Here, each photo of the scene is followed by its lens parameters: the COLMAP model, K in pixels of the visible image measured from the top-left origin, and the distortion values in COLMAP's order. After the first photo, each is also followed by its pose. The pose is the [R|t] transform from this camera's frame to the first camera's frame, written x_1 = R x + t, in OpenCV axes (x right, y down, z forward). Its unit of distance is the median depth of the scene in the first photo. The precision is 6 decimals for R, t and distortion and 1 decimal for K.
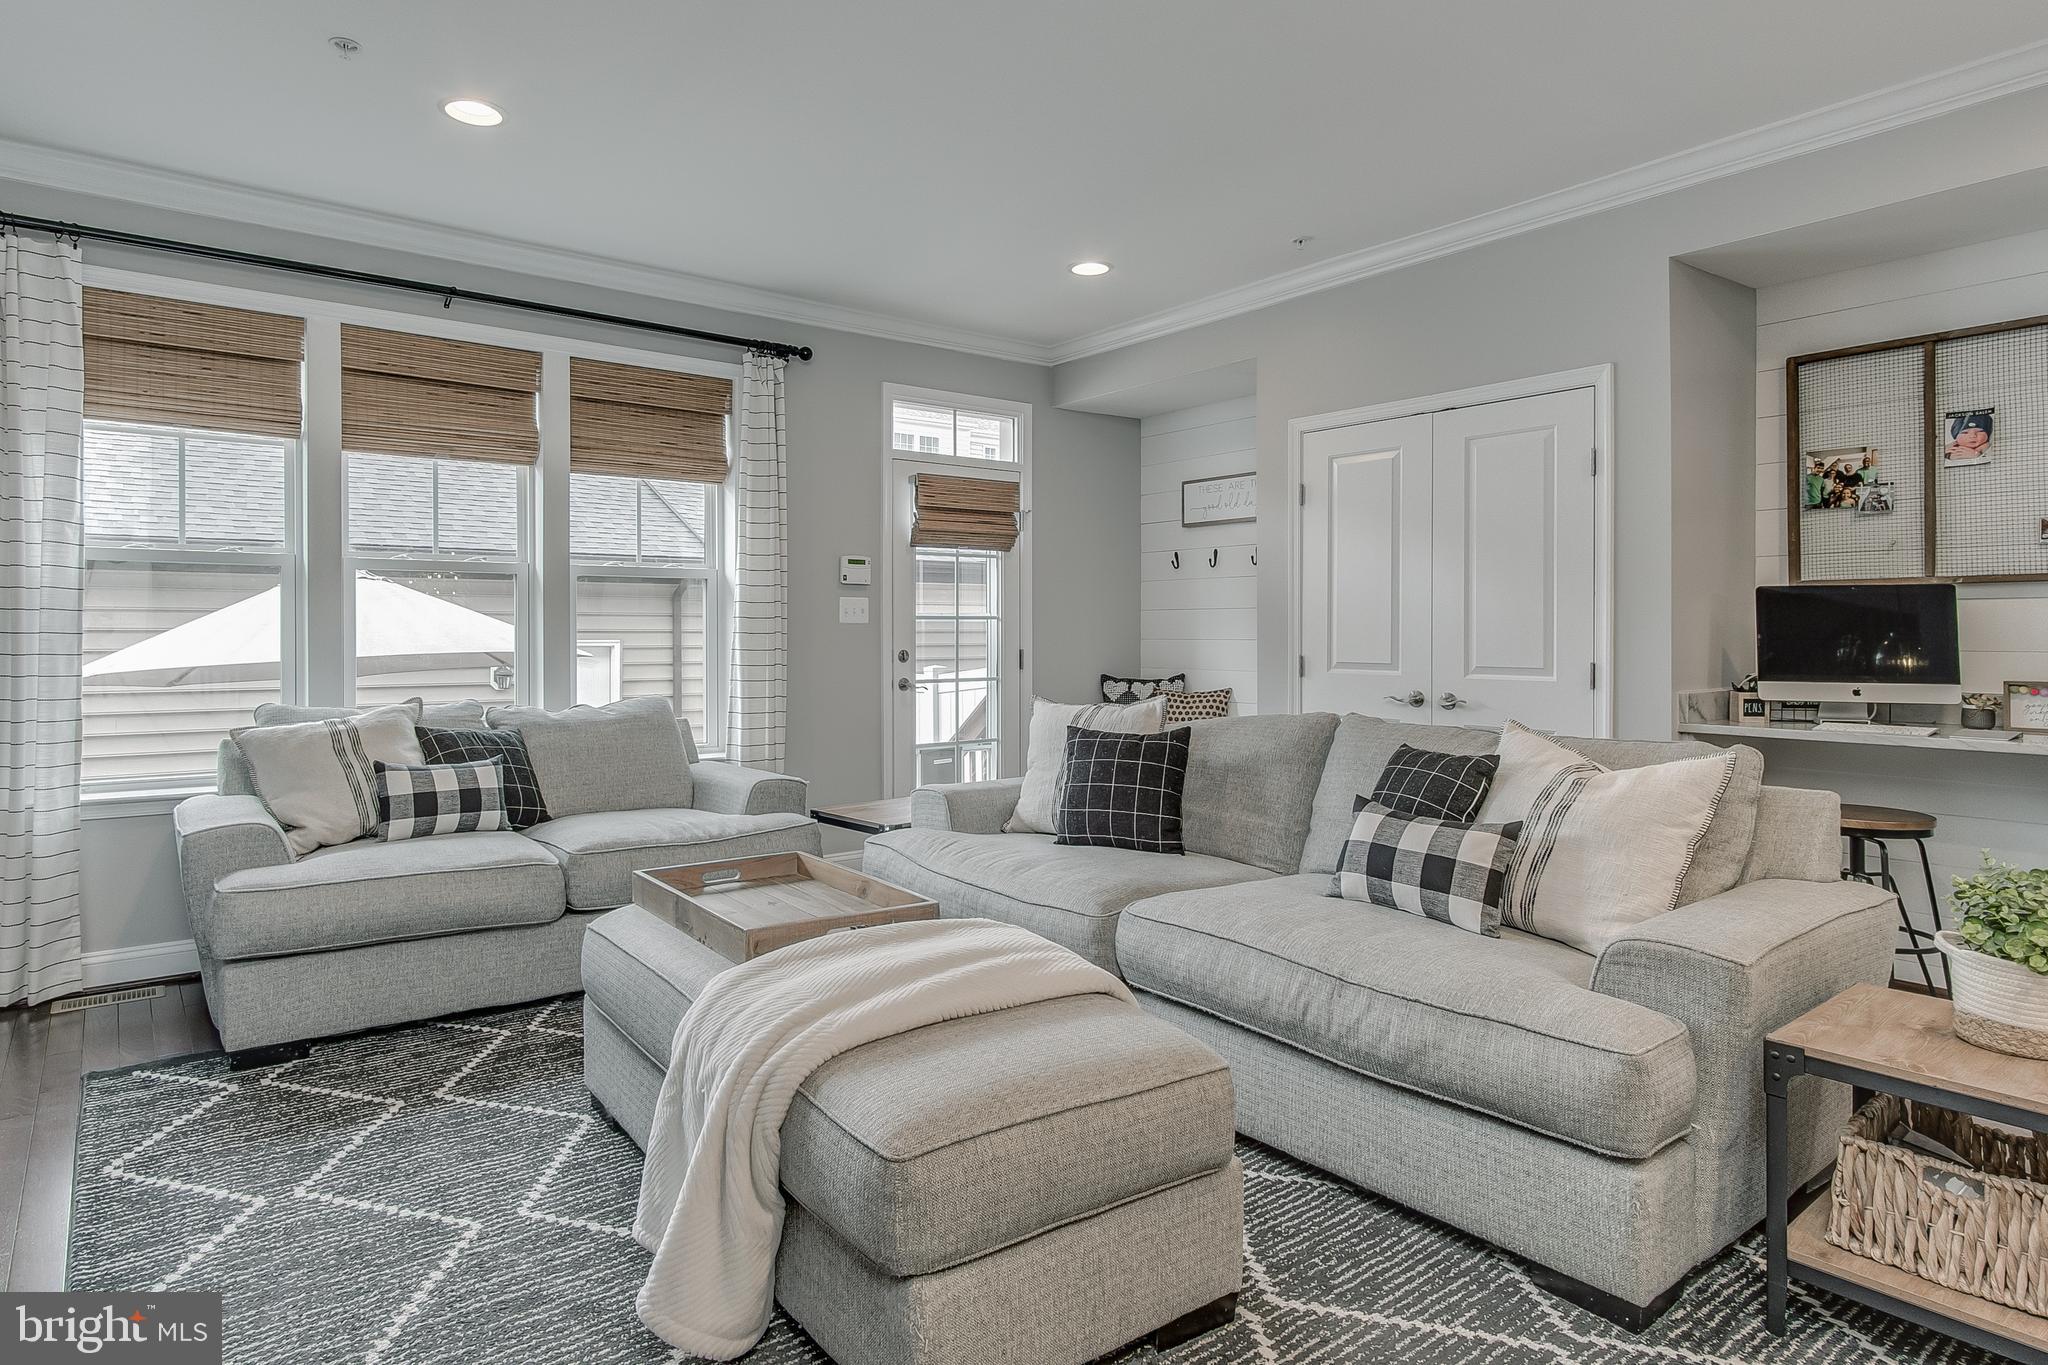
lens RADIAL K [[1154.5, 0, 983.3], [0, 1154.5, 633.4], [0, 0, 1]] dist [0.002680, 0.002052]
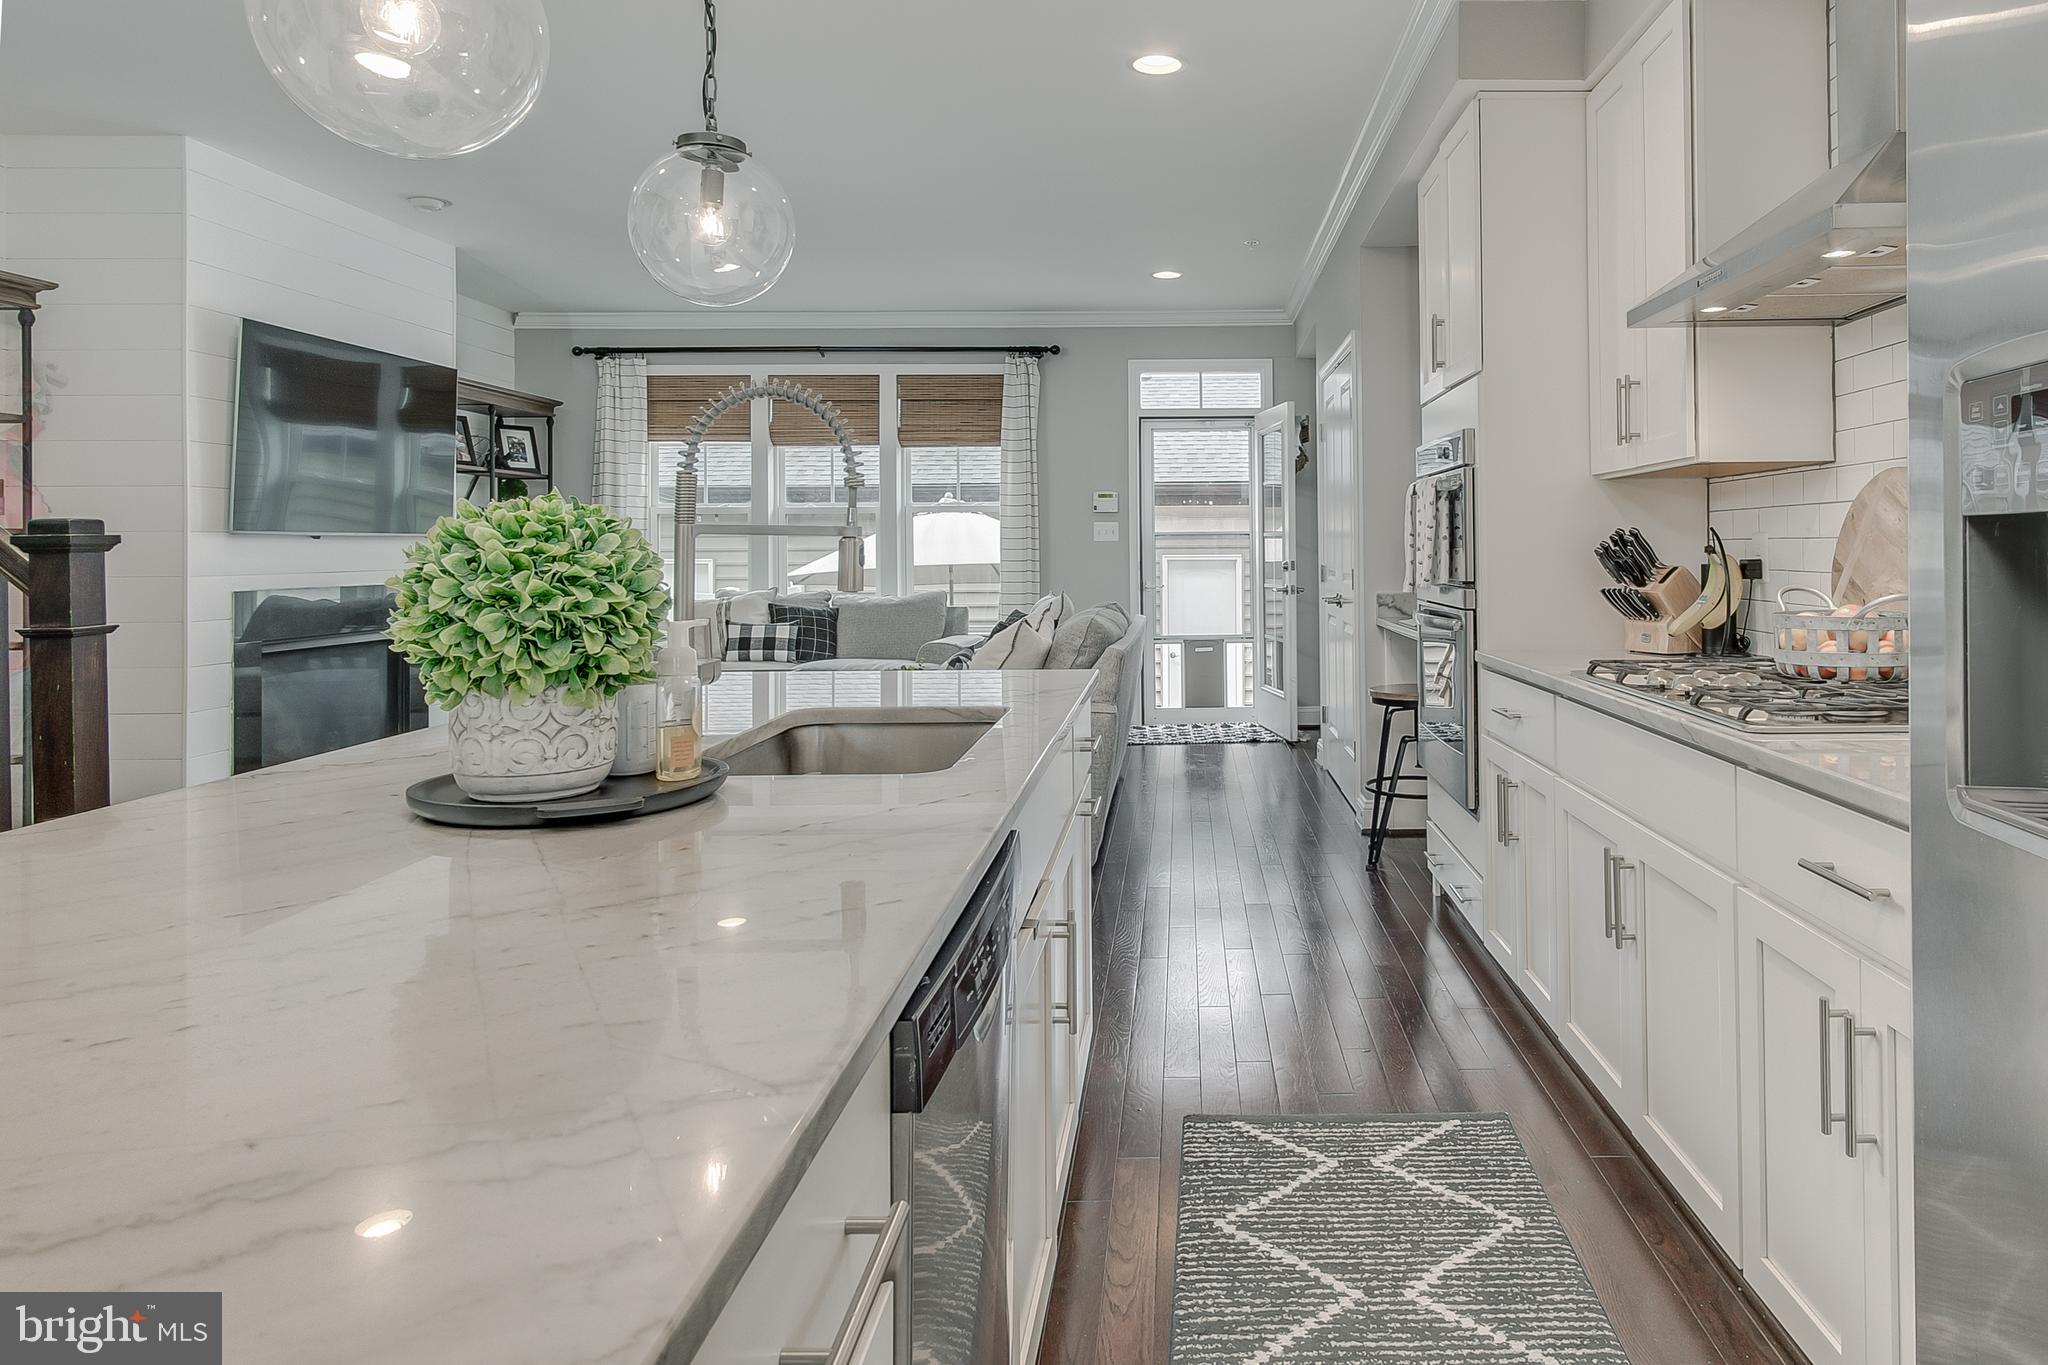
lens RADIAL K [[1304.7, 0, 1233.9], [0, 1304.7, 537.3], [0, 0, 1]] dist [-0.016906, 0.010707]
pose [[0.819740, -0.012058, -0.572609, 1.111083], [0.007342, 0.999917, -0.010546, 0.004900], [0.572689, 0.004441, 0.819761, -0.210430]]
